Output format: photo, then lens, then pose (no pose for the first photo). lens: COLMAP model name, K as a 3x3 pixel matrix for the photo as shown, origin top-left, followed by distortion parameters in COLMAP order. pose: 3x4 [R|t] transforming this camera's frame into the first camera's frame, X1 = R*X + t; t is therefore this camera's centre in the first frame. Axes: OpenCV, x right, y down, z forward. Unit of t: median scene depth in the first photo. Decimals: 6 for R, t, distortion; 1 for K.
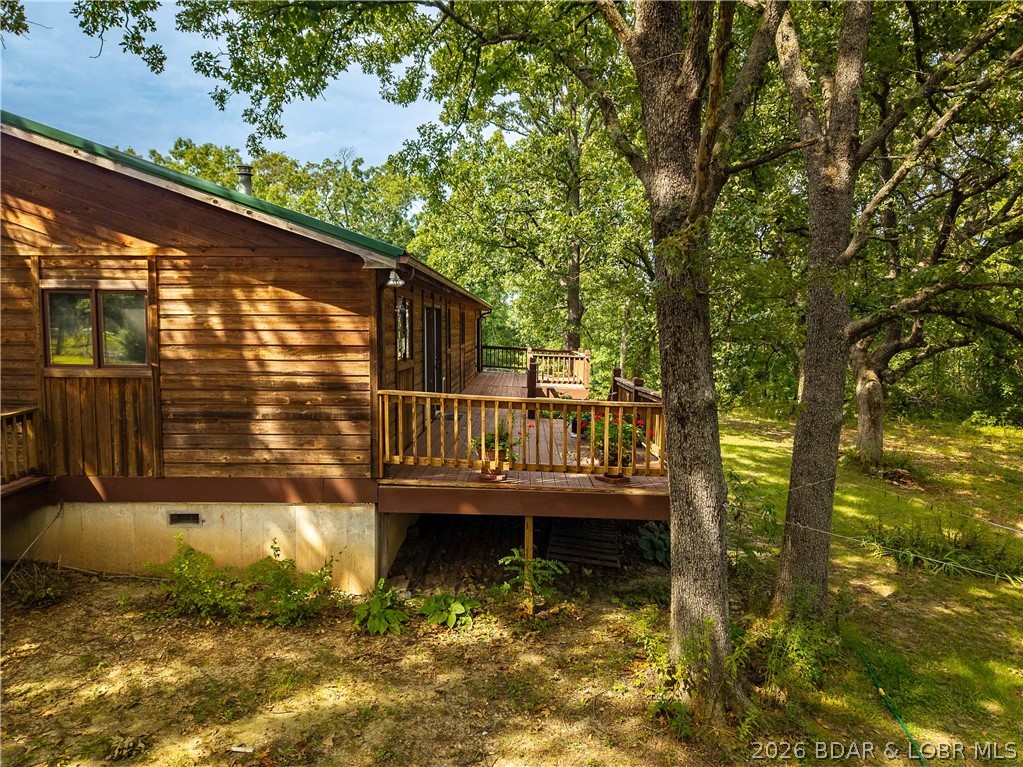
lens RADIAL K [[679.9, 0, 509.9], [0, 679.9, 377.6], [0, 0, 1]] dist [0.011366, -0.007509]
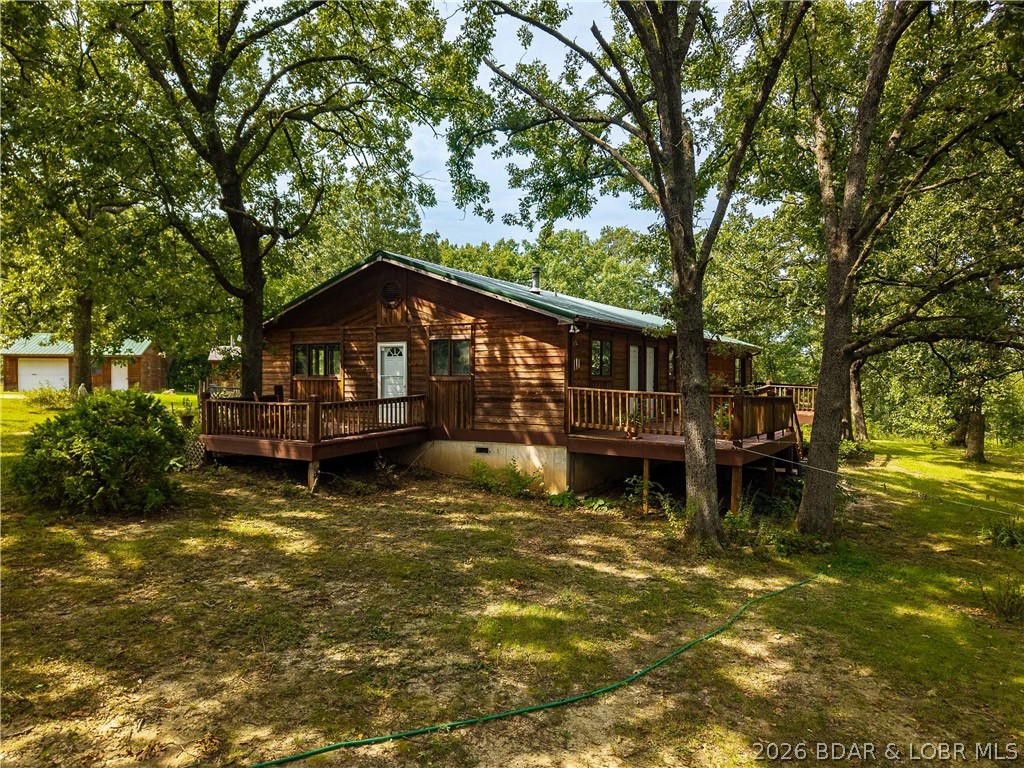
lens RADIAL K [[680.6, 0, 513.5], [0, 680.6, 383.7], [0, 0, 1]] dist [0.011366, -0.007509]
pose [[0.868349, 0.000872, -0.495953, 0.625542], [-0.032875, 0.997900, -0.055804, 0.121318], [0.494863, 0.064761, 0.866555, -0.743739]]
